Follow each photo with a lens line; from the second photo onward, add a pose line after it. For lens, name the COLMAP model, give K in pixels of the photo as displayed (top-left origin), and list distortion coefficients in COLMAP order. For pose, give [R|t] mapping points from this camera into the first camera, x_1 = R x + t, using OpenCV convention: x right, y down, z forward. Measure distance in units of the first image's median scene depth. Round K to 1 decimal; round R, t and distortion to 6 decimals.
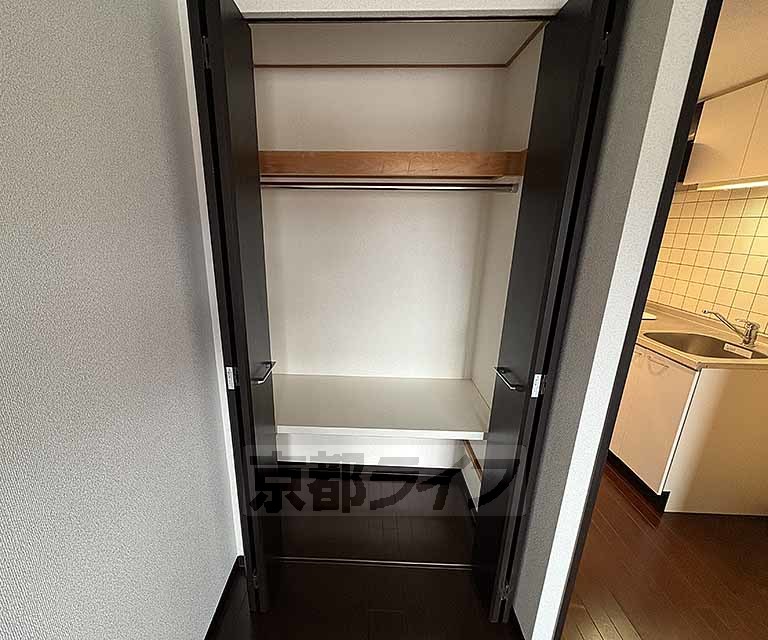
lens RADIAL K [[337.3, 0, 358.2], [0, 337.3, 325.9], [0, 0, 1]] dist [-0.001345, 0.000071]
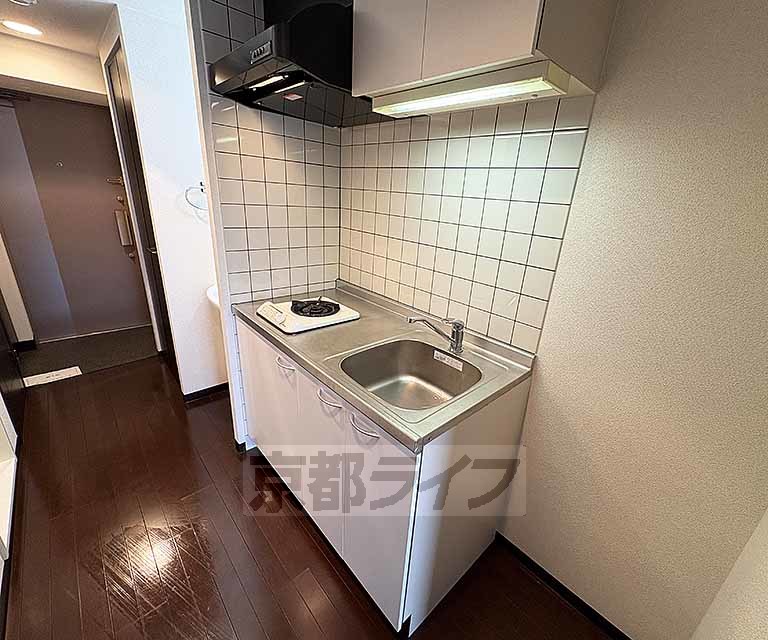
lens RADIAL K [[343.2, 0, 387.4], [0, 343.2, 320.5], [0, 0, 1]] dist [0.000122, -0.000001]
pose [[0.718111, -0.207116, 0.664394, 0.564653], [0.141848, 0.978207, 0.151627, -0.137383], [-0.681319, -0.014642, 0.731840, 0.552502]]
